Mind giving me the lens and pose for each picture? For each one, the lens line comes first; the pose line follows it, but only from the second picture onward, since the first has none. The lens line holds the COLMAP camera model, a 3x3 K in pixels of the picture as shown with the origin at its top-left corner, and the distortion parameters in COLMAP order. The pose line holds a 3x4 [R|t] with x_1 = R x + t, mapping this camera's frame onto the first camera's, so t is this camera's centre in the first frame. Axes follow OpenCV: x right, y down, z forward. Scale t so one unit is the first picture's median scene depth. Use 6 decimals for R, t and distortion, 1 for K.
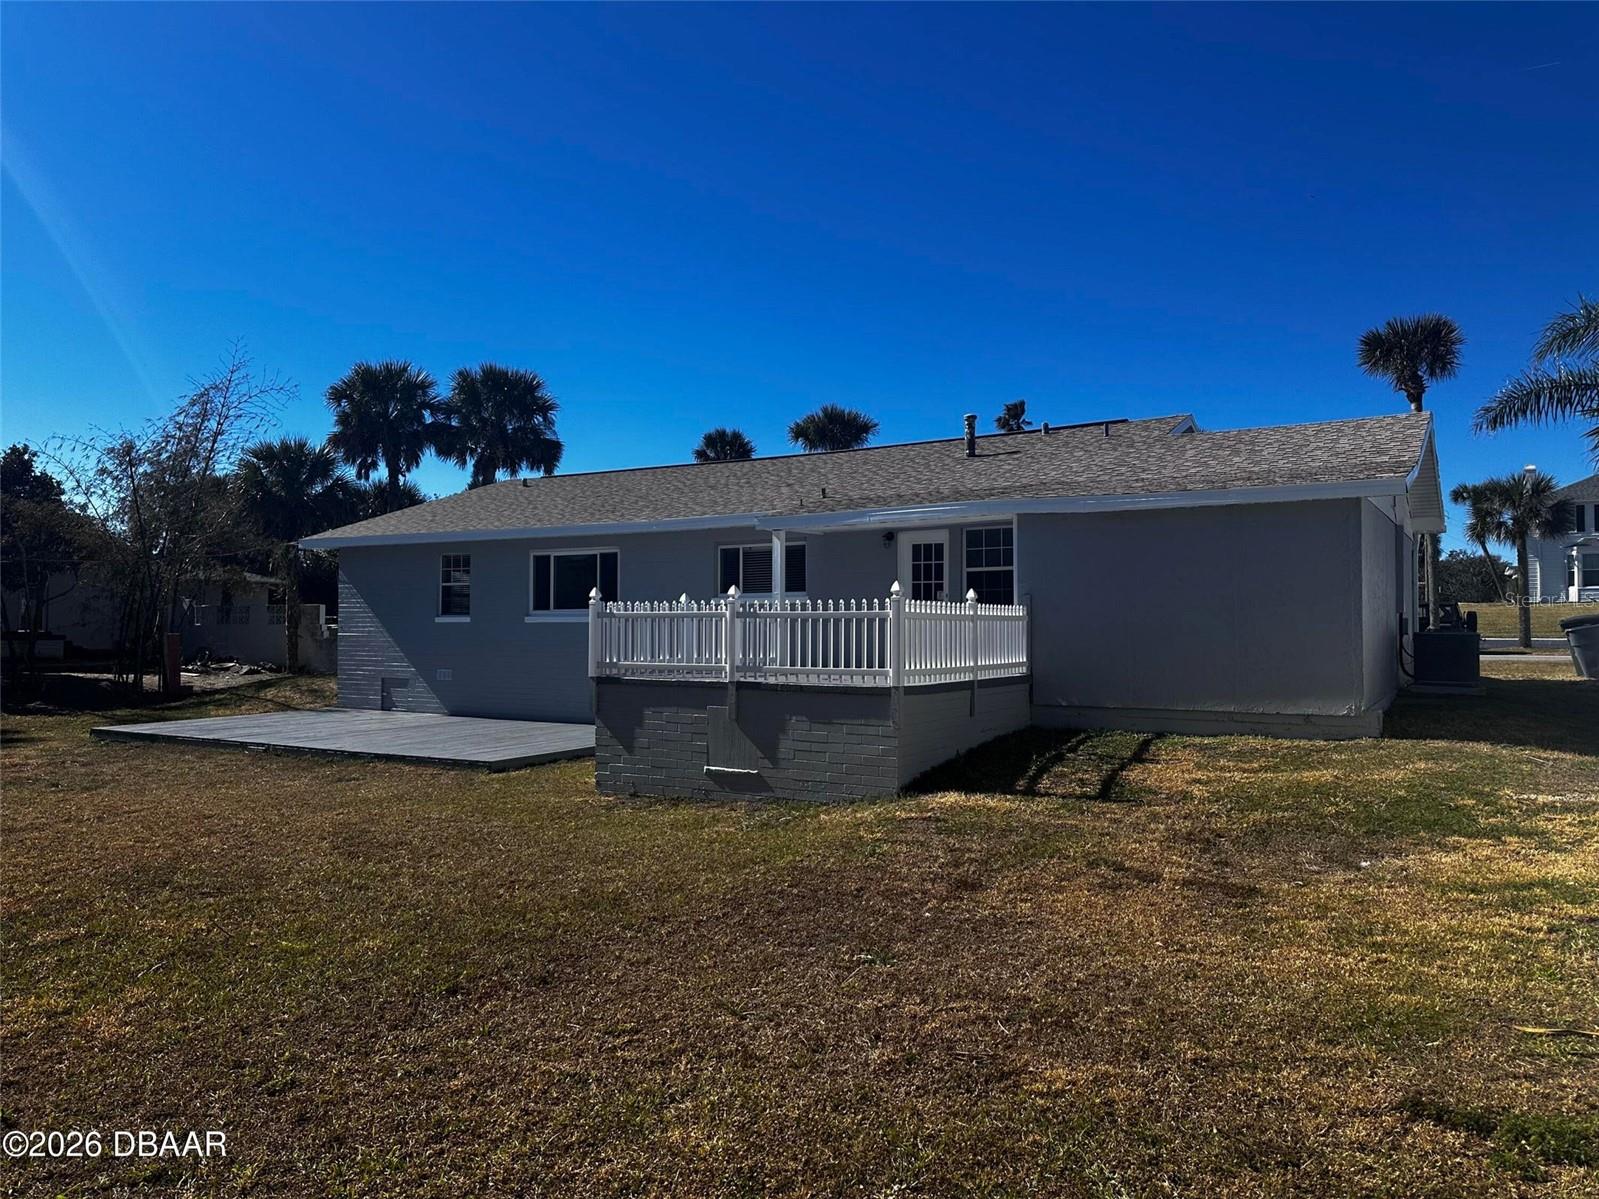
lens RADIAL K [[1113.2, 0, 799.8], [0, 1113.2, 593.8], [0, 0, 1]] dist [0.006425, 0.000313]
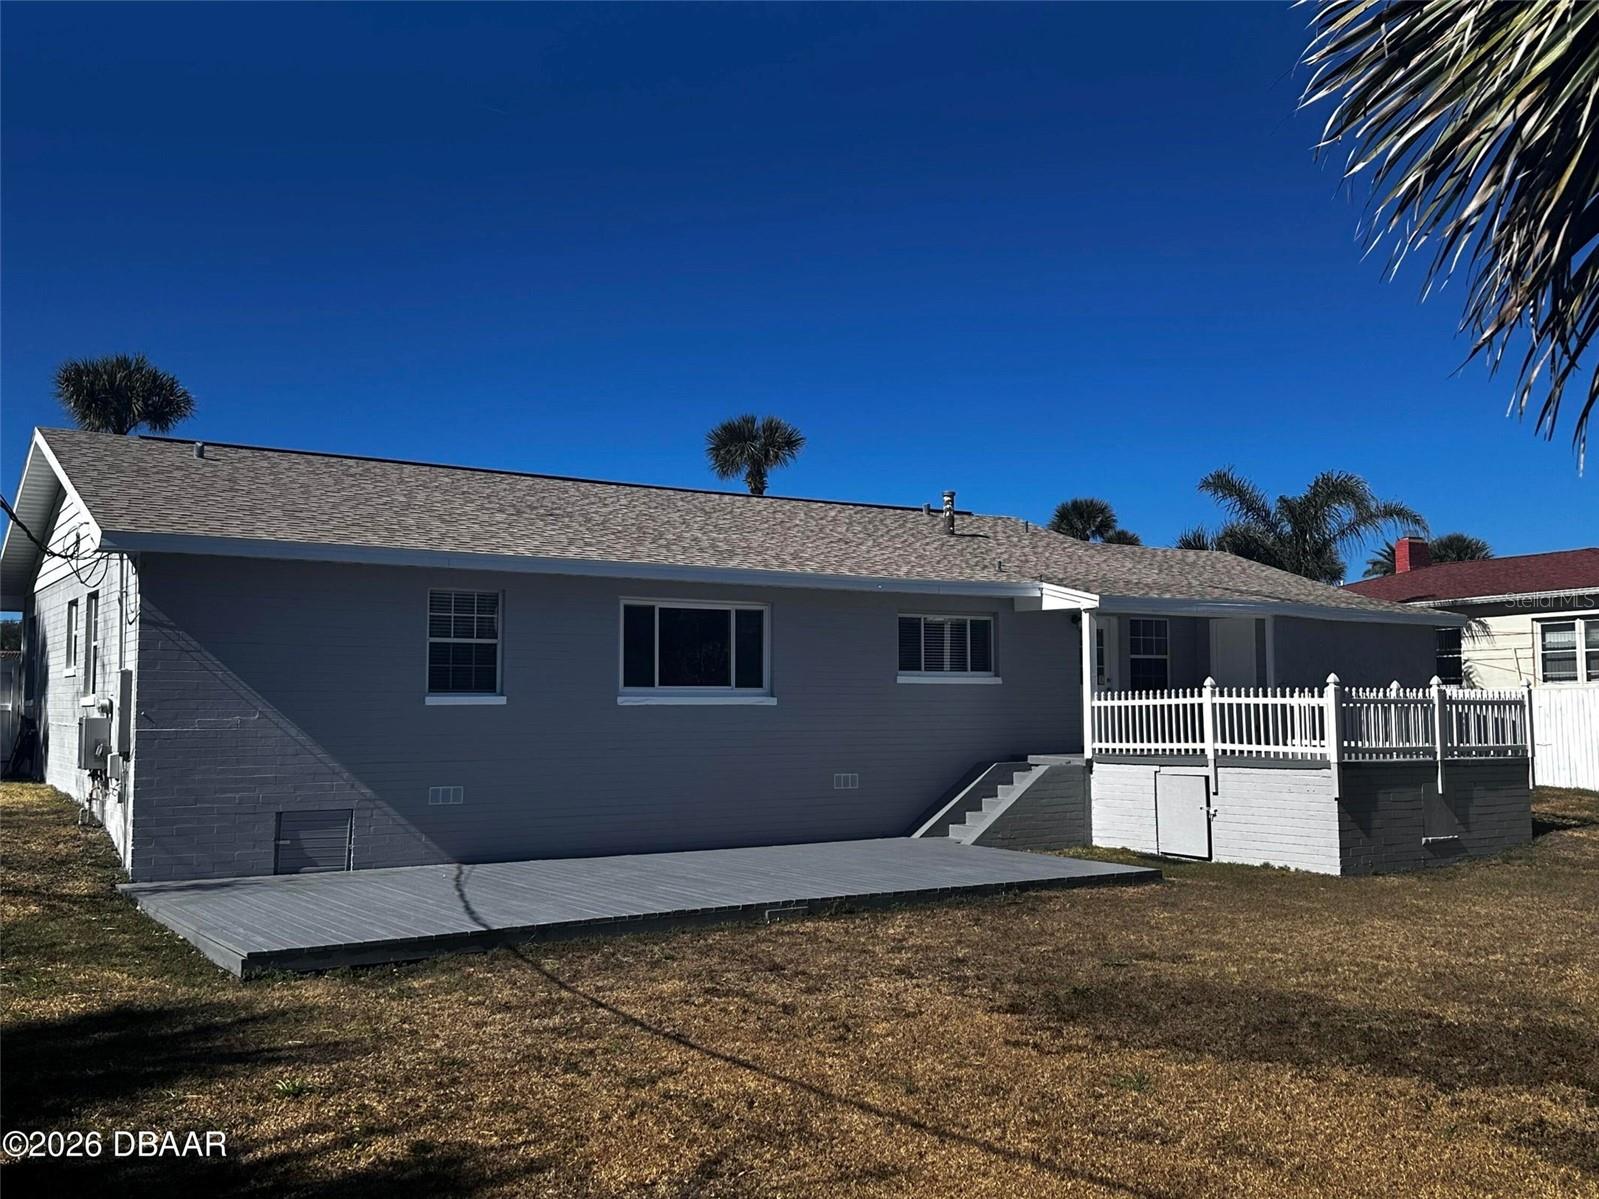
lens RADIAL K [[1495.0, 0, 799.8], [0, 1495.0, 599.5], [0, 0, 1]] dist [0.057263, 0.000000]
pose [[0.446348, 0.065017, 0.892494, -1.003997], [-0.025532, 0.997876, -0.059925, 0.013845], [-0.894495, 0.003960, 0.447060, 0.513405]]
